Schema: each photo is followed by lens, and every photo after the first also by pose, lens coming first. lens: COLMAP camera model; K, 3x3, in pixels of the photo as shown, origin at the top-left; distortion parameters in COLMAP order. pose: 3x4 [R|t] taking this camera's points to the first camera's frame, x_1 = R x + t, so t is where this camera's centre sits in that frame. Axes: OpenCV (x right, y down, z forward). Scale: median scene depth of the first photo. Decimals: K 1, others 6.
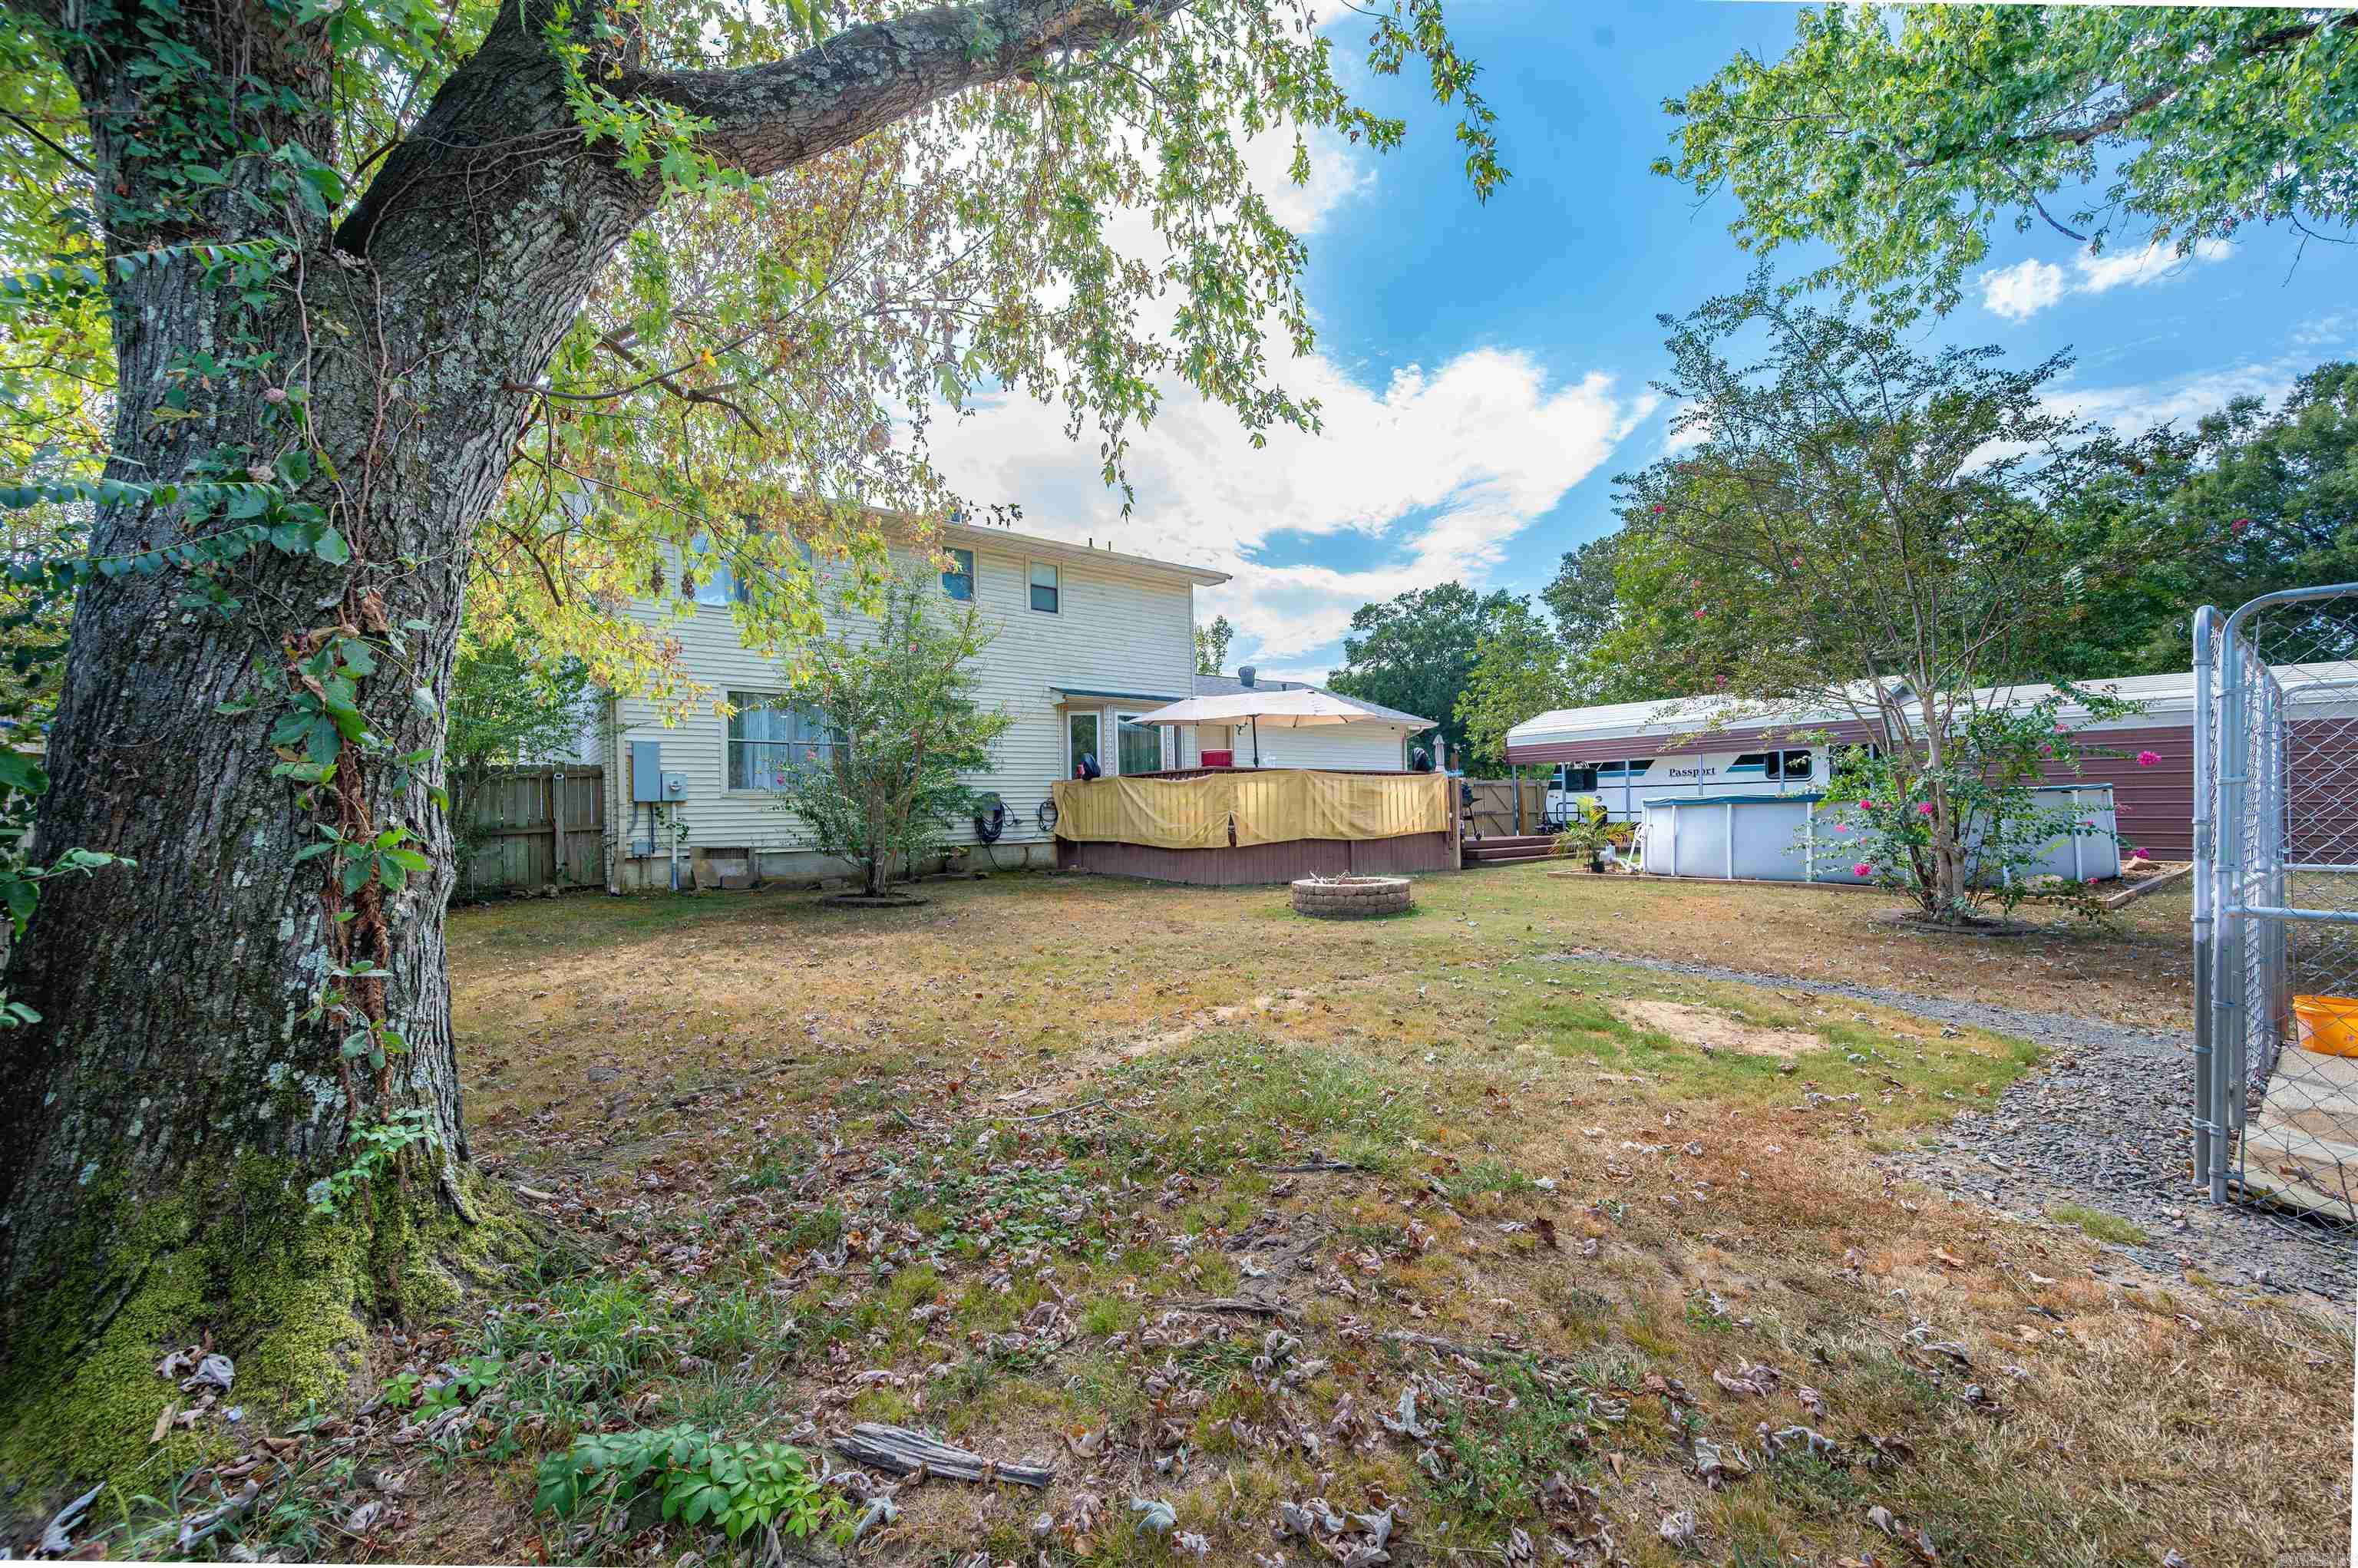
lens RADIAL K [[924.3, 0, 1179.0], [0, 924.3, 784.0], [0, 0, 1]] dist [0.000884, -0.000307]
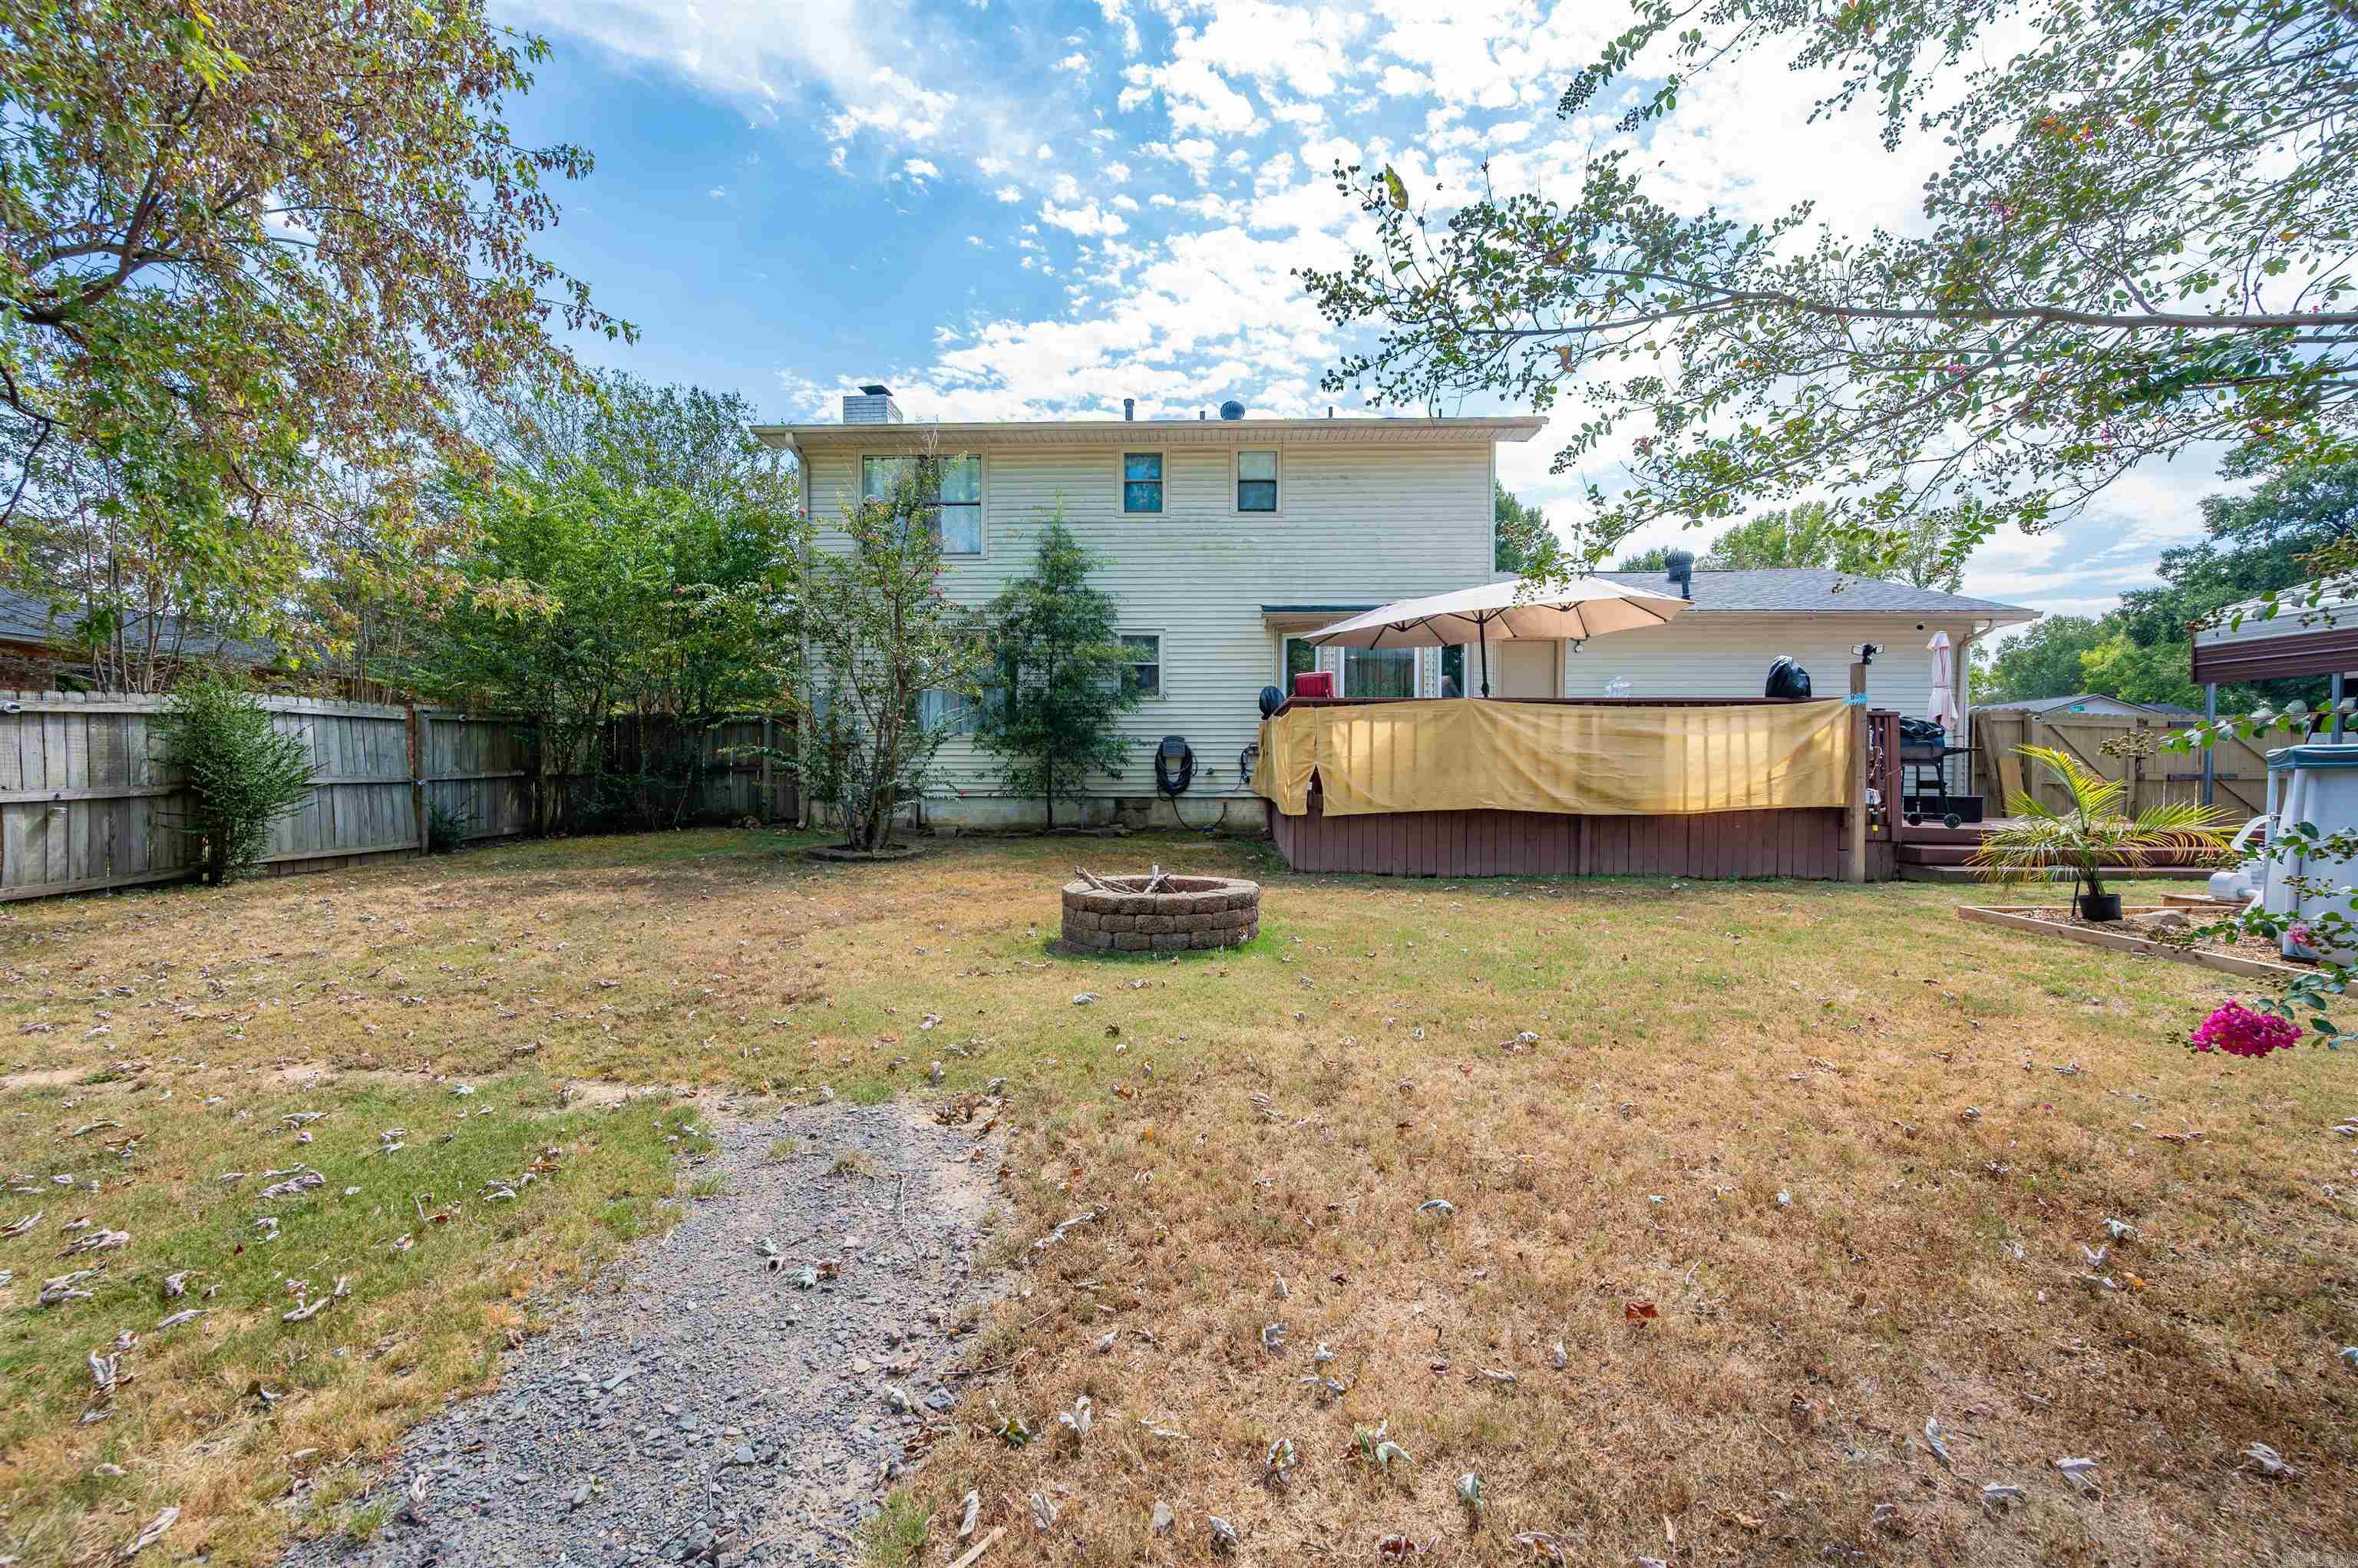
lens RADIAL K [[961.7, 0, 1170.7], [0, 961.7, 729.5], [0, 0, 1]] dist [0.002202, 0.000356]
pose [[0.773156, -0.002144, -0.634213, 0.346110], [0.002059, 0.999998, -0.000870, 0.004131], [0.634213, -0.000633, 0.773158, 0.317654]]
